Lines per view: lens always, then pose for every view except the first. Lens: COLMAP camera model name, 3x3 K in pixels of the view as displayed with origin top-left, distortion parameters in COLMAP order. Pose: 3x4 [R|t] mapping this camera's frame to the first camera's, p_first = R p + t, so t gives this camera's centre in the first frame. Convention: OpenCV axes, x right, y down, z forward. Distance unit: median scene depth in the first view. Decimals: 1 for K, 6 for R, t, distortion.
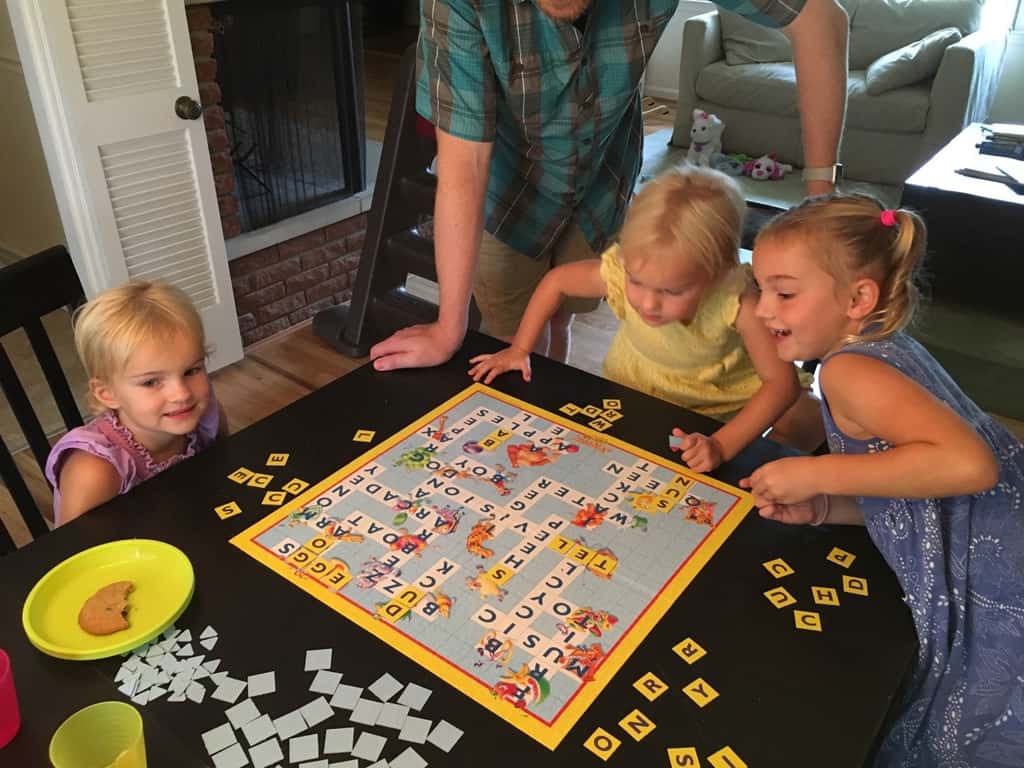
lens RADIAL K [[887.4, 0, 505.6], [0, 887.4, 381.8], [0, 0, 1]] dist [0.093382, -0.135394]
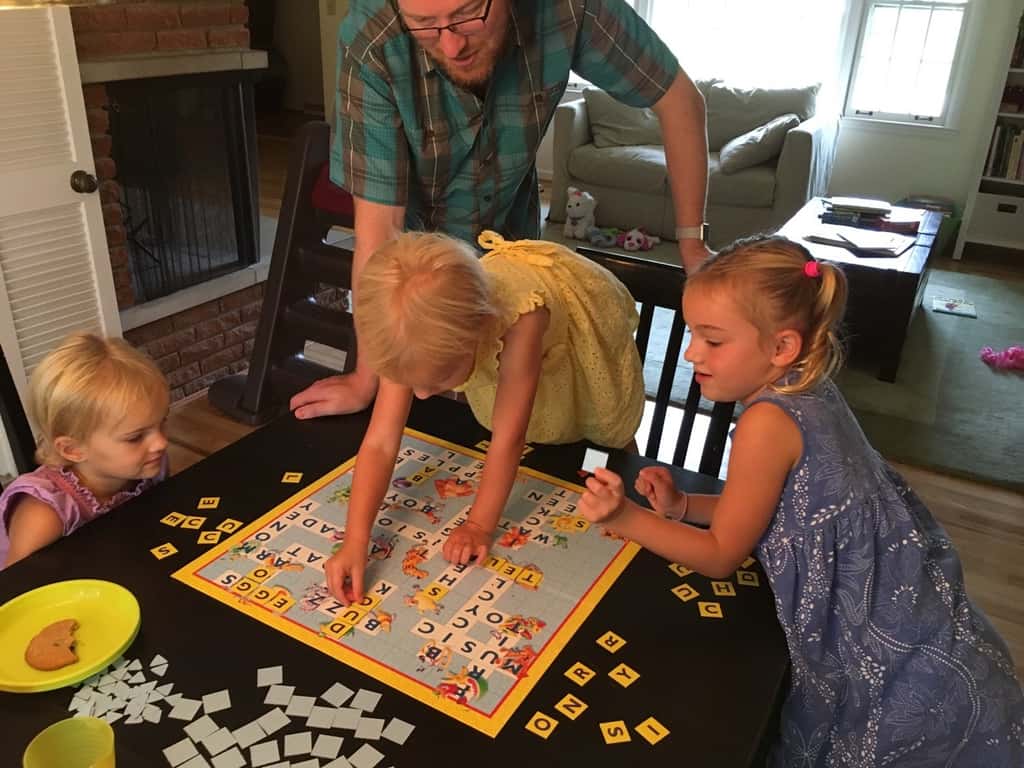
lens RADIAL K [[887.4, 0, 505.6], [0, 887.4, 381.8], [0, 0, 1]] dist [0.093382, -0.135394]
pose [[0.990598, -0.032526, 0.132883, -0.057898], [0.043903, 0.995531, -0.083606, 0.059961], [-0.129570, 0.088654, 0.987599, -0.103086]]
